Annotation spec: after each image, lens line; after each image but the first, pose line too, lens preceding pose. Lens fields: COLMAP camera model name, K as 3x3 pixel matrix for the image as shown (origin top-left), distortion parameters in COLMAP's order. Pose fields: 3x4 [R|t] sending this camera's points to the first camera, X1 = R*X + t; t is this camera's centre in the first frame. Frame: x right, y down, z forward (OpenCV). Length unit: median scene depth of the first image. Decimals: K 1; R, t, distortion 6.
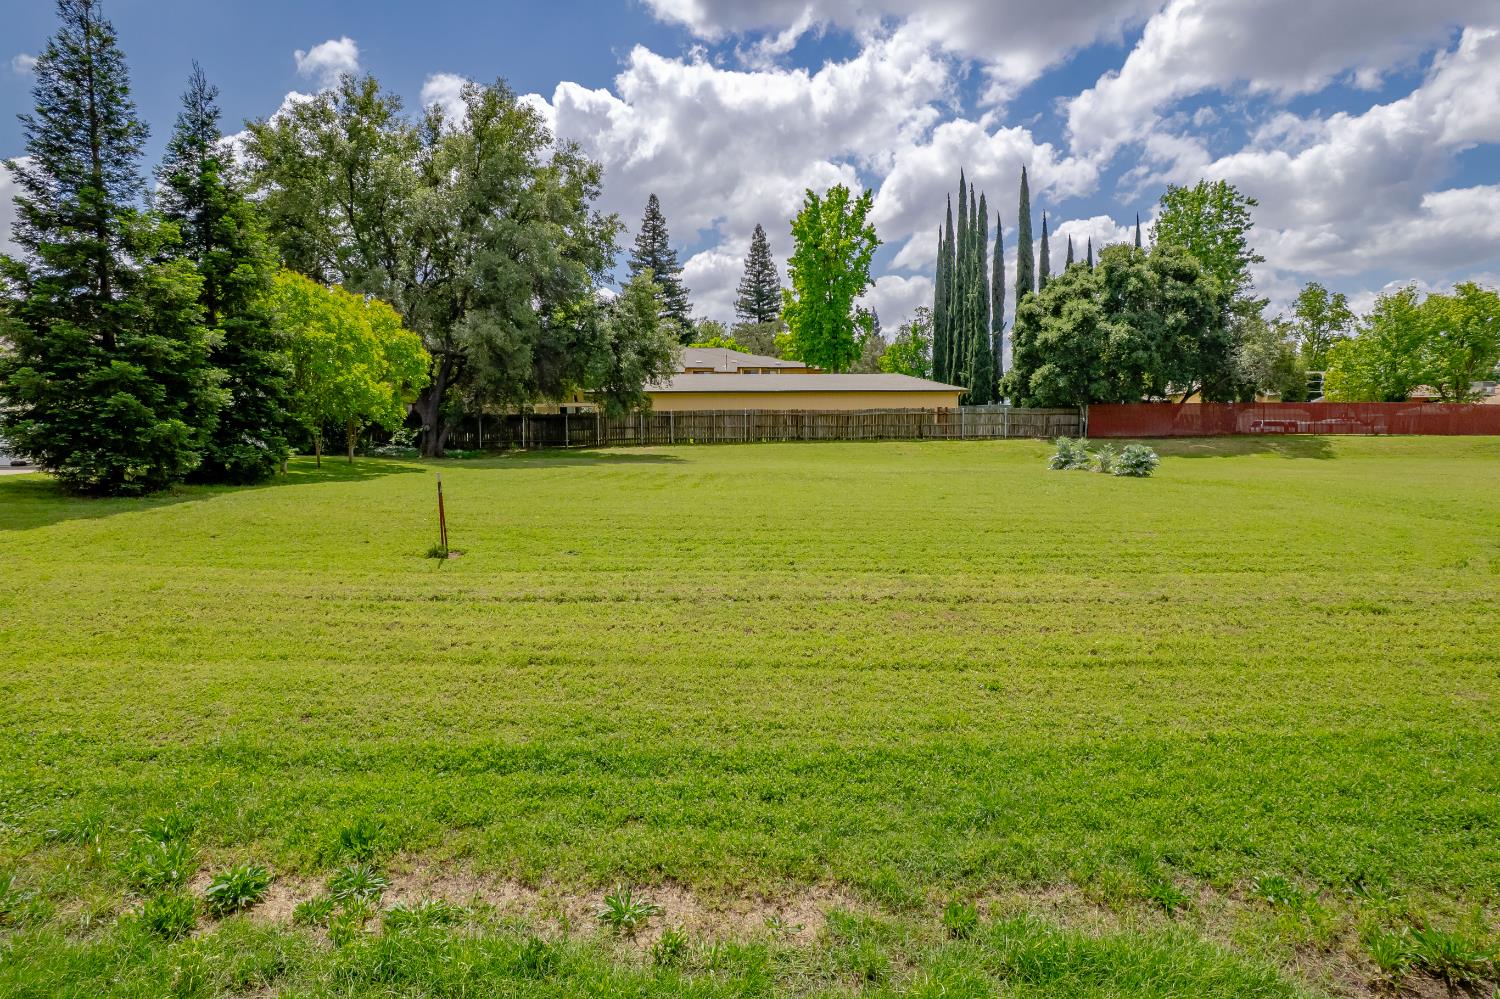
lens RADIAL K [[960.7, 0, 742.3], [0, 960.7, 497.6], [0, 0, 1]] dist [-0.076241, 0.066882]
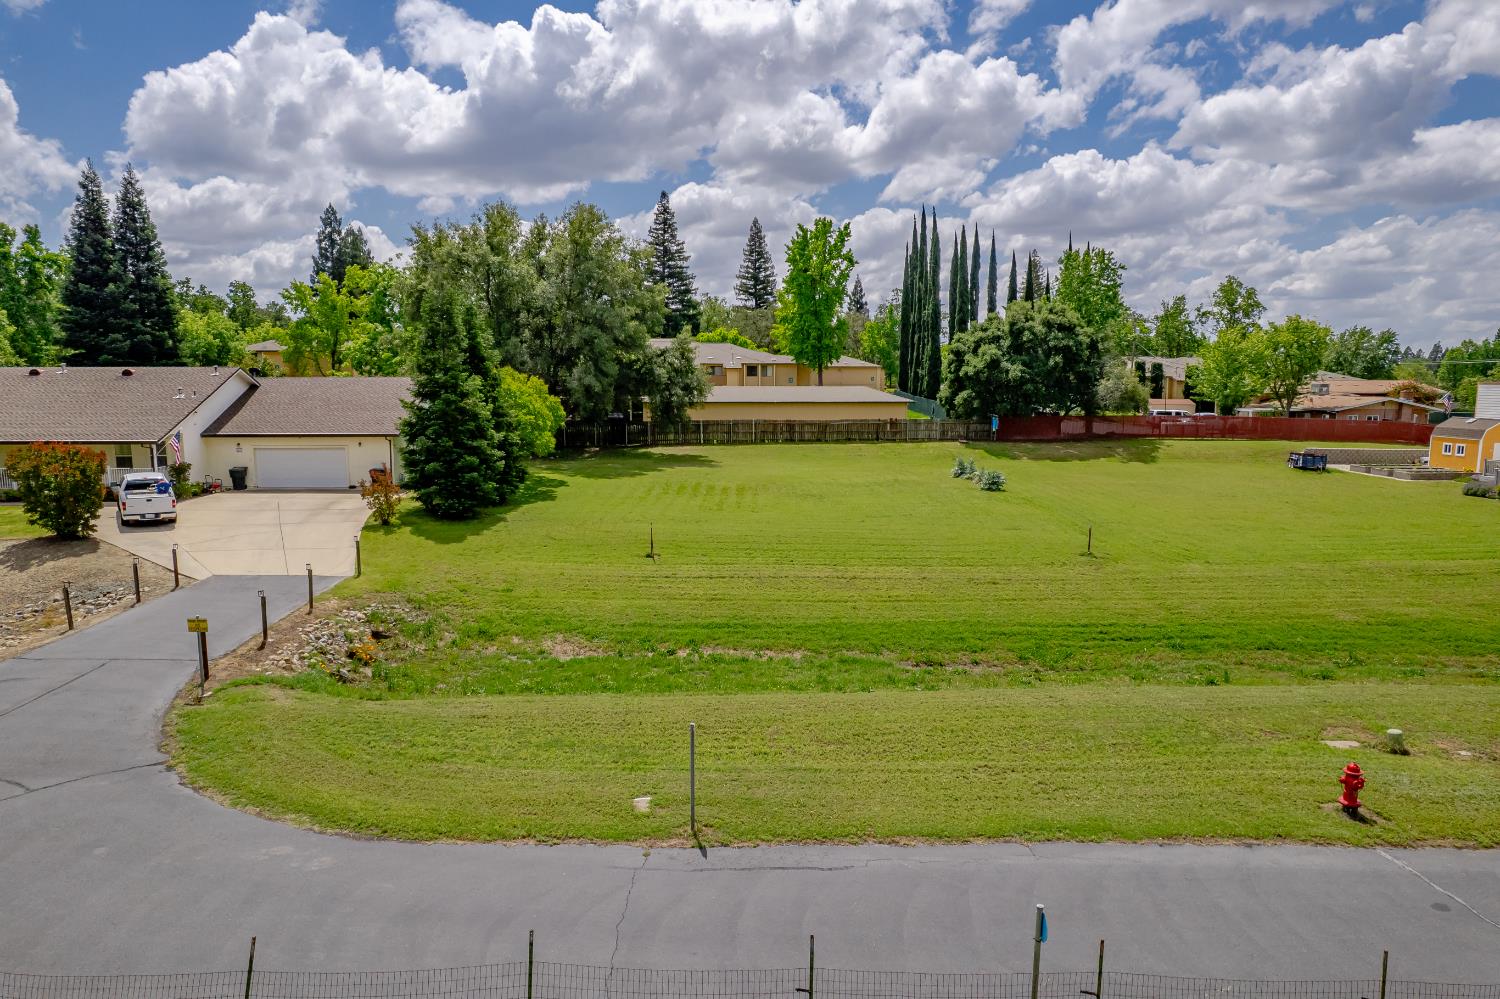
lens RADIAL K [[960.7, 0, 738.6], [0, 960.7, 493.9], [0, 0, 1]] dist [-0.076241, 0.066882]
pose [[0.999868, 0.003663, 0.015823, -0.039850], [-0.004671, 0.997933, 0.064096, -0.072935], [-0.015556, -0.064162, 0.997818, -0.408794]]
